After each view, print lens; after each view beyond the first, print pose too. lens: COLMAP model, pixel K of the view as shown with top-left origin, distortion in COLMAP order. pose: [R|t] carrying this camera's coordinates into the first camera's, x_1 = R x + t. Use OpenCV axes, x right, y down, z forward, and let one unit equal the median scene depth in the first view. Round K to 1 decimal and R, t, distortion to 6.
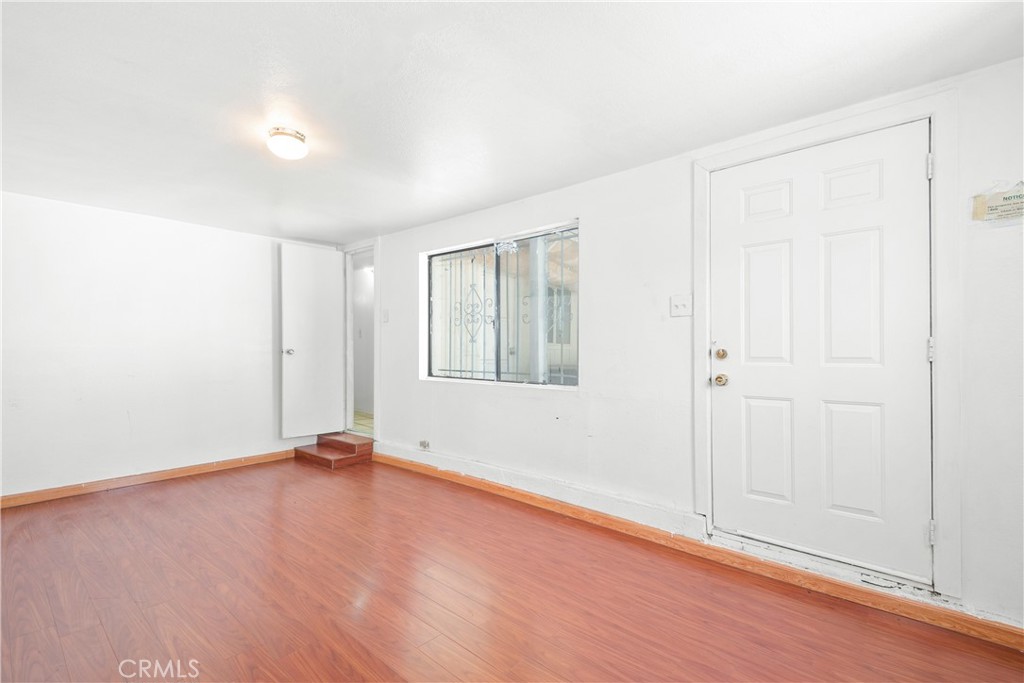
lens RADIAL K [[465.5, 0, 518.0], [0, 465.5, 344.7], [0, 0, 1]] dist [-0.000918, -0.000509]
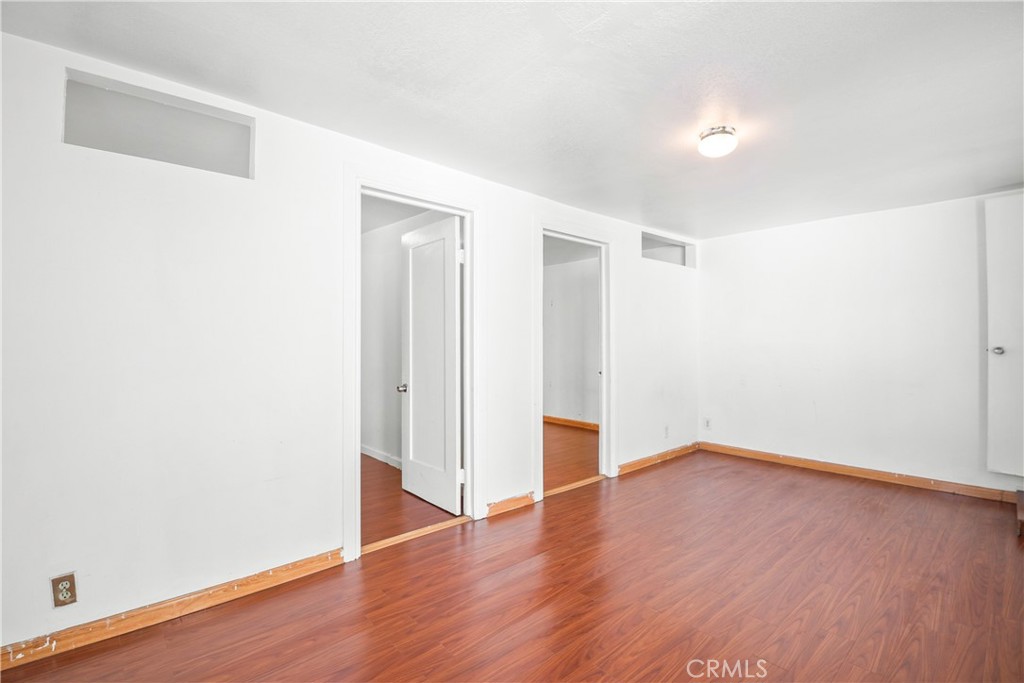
lens RADIAL K [[465.5, 0, 518.0], [0, 465.5, 338.0], [0, 0, 1]] dist [-0.000918, -0.000509]
pose [[-0.106589, -0.000872, -0.994303, 0.427298], [0.004476, 0.999989, -0.001356, -0.011012], [0.994293, -0.004595, -0.106584, 0.541233]]
